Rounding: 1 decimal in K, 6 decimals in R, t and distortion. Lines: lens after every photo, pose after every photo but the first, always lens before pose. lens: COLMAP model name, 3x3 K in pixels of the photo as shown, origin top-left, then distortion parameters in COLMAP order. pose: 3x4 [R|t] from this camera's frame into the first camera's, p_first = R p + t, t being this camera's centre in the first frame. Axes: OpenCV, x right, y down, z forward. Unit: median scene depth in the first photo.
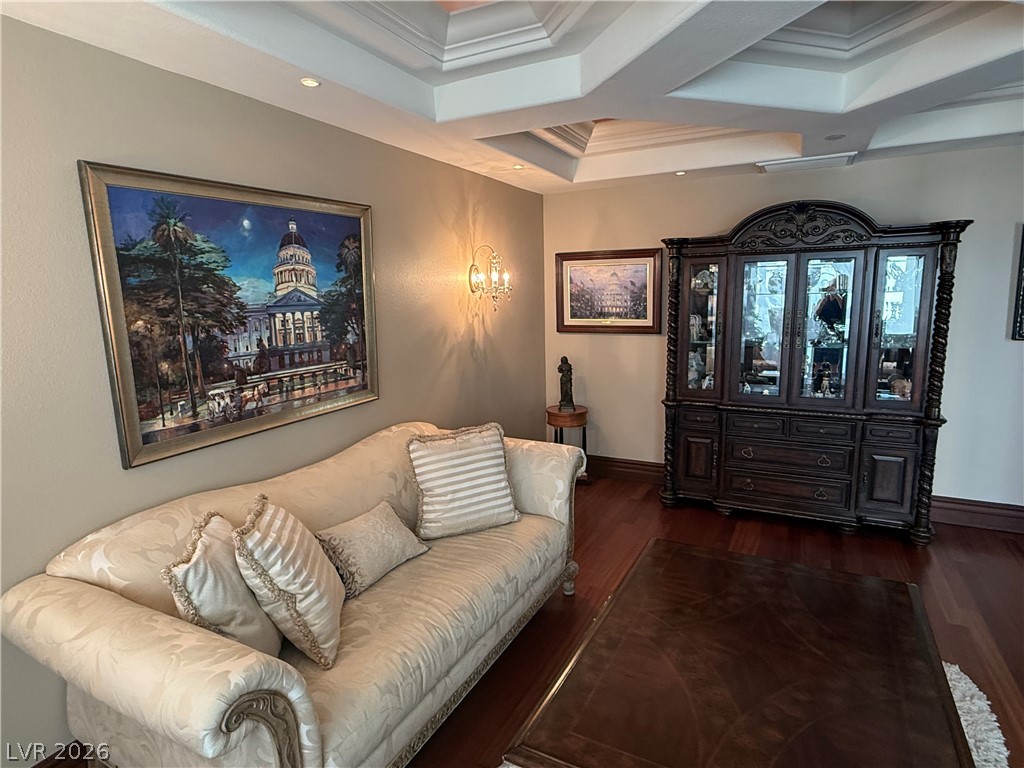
lens RADIAL K [[569.1, 0, 511.8], [0, 569.1, 385.6], [0, 0, 1]] dist [0.002496, -0.000740]
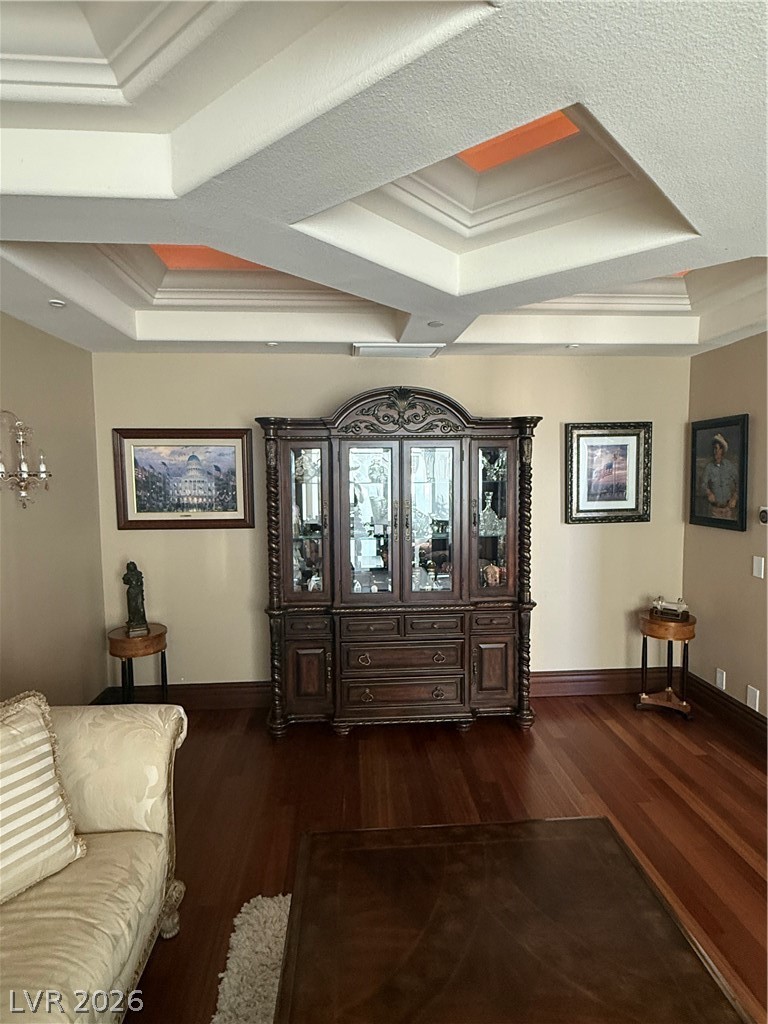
lens RADIAL K [[569.1, 0, 385.7], [0, 569.1, 513.4], [0, 0, 1]] dist [0.002496, -0.000740]
pose [[0.852950, -0.025936, 0.521348, -0.015487], [0.075209, 0.994450, -0.073573, -0.043178], [-0.516546, 0.101964, 0.850167, 0.215609]]
